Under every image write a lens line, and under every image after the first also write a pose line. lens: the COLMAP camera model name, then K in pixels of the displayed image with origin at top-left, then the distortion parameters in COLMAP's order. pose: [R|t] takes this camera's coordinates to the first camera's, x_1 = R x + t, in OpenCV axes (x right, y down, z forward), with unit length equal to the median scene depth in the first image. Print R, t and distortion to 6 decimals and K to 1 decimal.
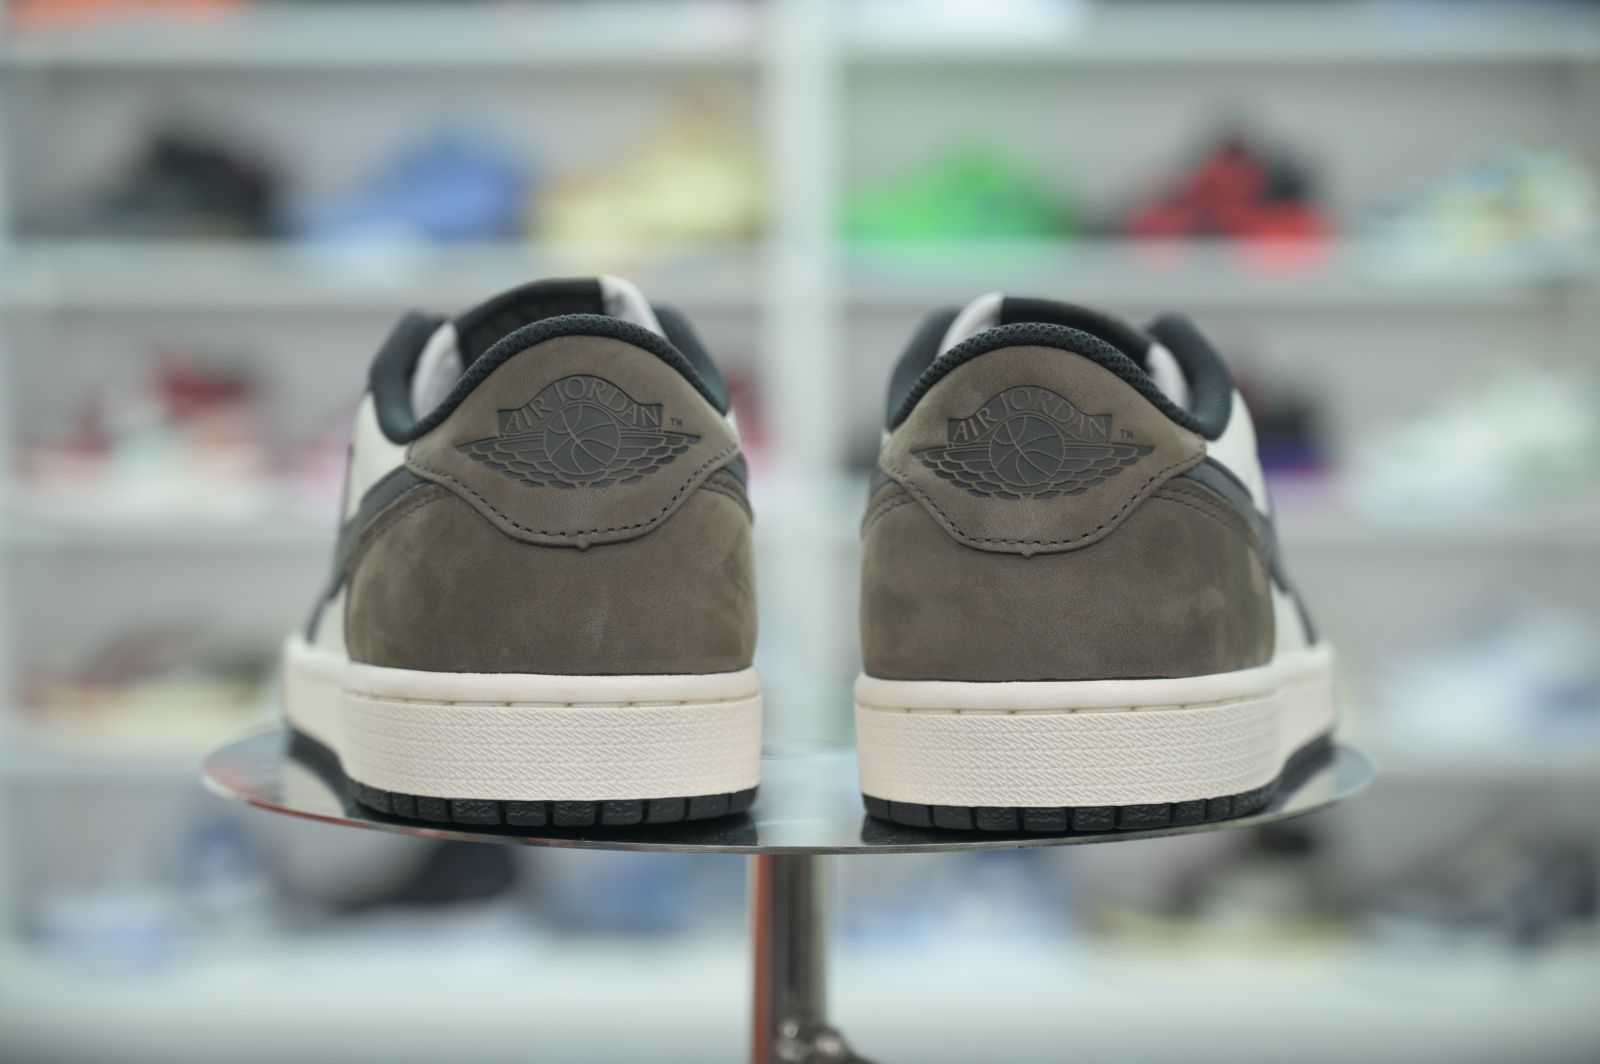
lens RADIAL K [[3396.9, 0, 800.0], [0, 3396.9, 532.0], [0, 0, 1]] dist [0.223021, -0.325635]
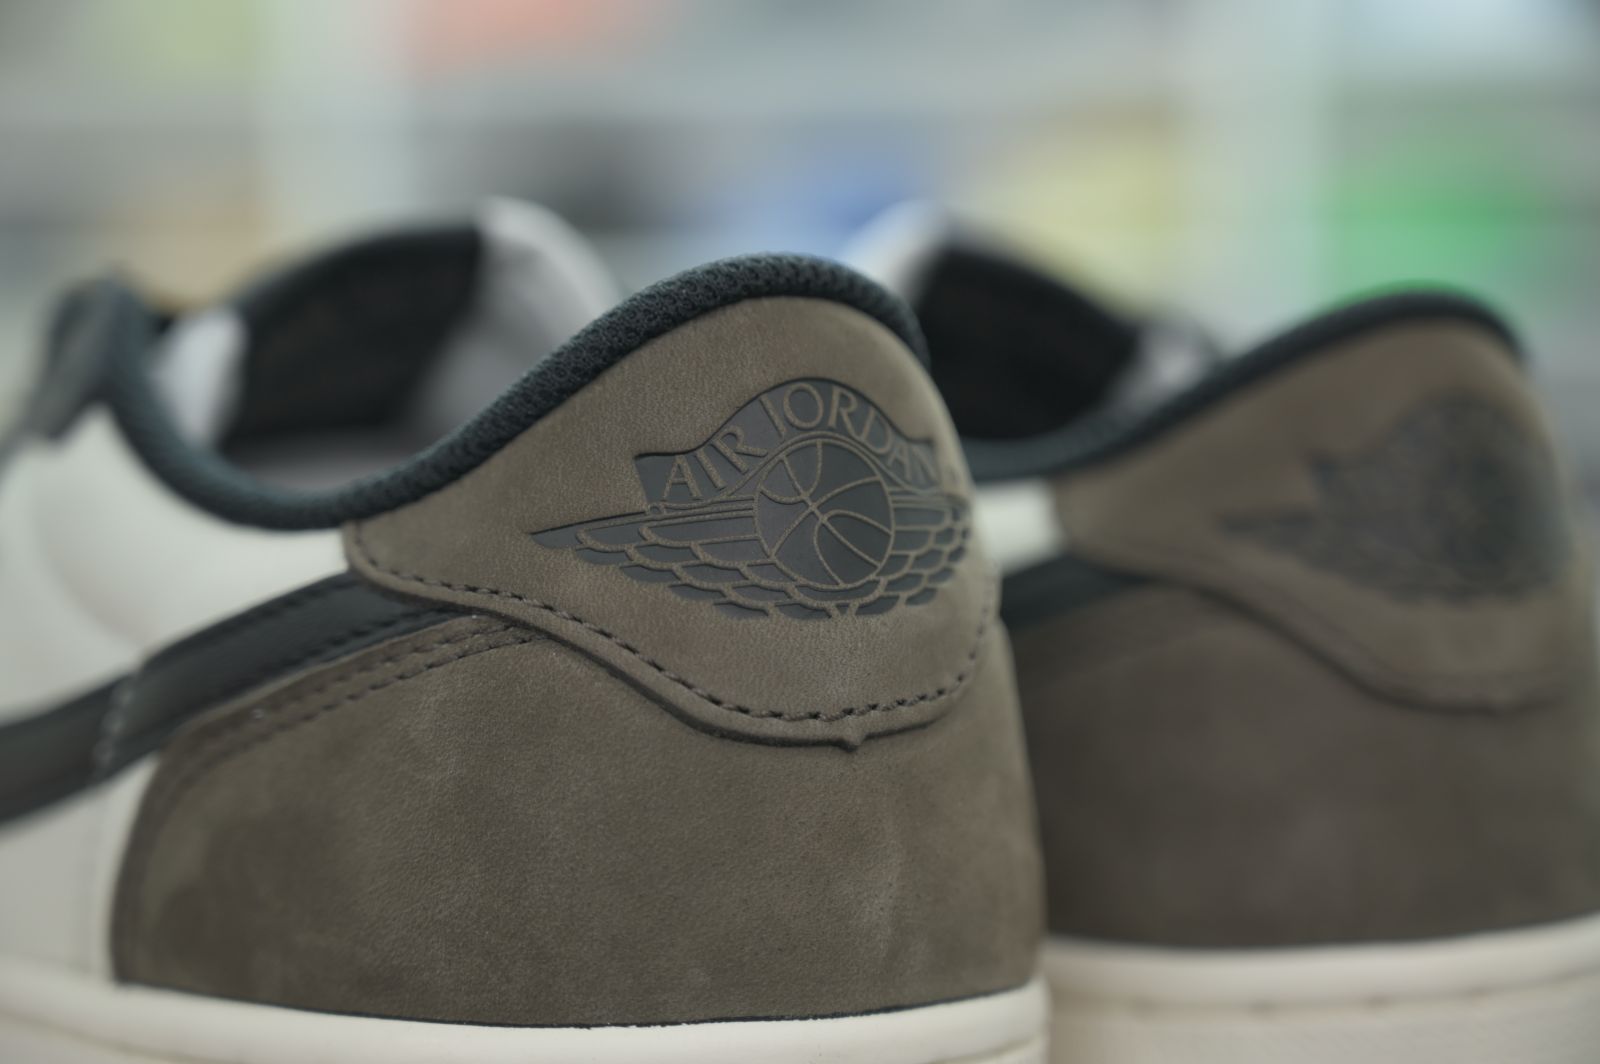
lens RADIAL K [[3429.9, 0, 800.0], [0, 3429.9, 532.0], [0, 0, 1]] dist [0.203069, -0.092204]
pose [[0.875596, -0.013469, 0.482855, -0.298635], [0.023078, 0.999636, -0.013963, -0.018201], [-0.482492, 0.023370, 0.875589, 0.583336]]
